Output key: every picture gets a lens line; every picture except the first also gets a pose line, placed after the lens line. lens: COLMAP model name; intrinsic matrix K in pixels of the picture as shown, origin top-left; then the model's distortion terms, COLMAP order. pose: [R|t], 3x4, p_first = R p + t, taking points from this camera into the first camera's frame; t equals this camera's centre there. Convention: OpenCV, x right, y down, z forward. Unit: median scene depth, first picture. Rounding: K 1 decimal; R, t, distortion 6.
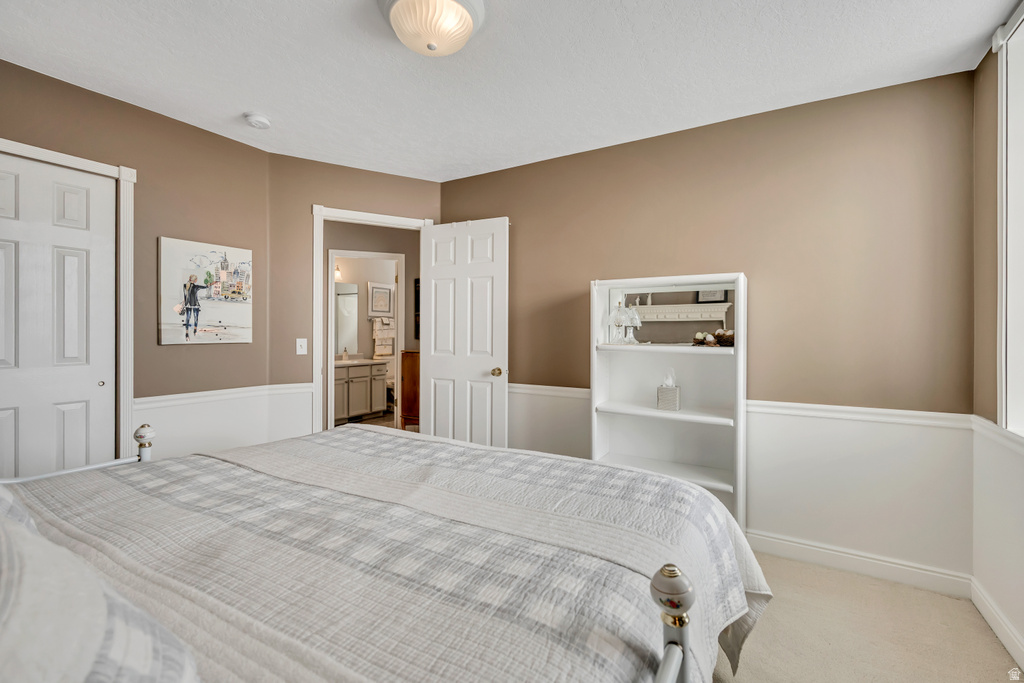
lens RADIAL K [[454.5, 0, 515.3], [0, 454.5, 338.9], [0, 0, 1]] dist [-0.003072, 0.002360]
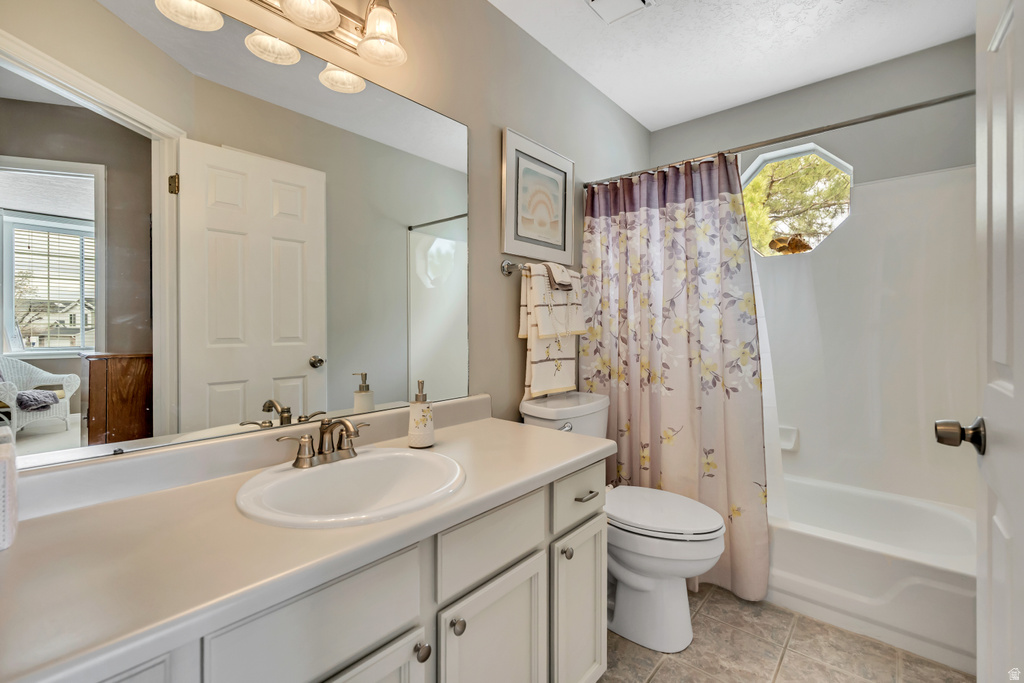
lens RADIAL K [[454.5, 0, 510.3], [0, 454.5, 334.8], [0, 0, 1]] dist [-0.003072, 0.002360]
pose [[0.983812, 0.003112, -0.179179, -0.268283], [-0.002493, 0.999990, 0.003681, -0.003276], [0.179189, -0.003175, 0.983810, 0.726006]]
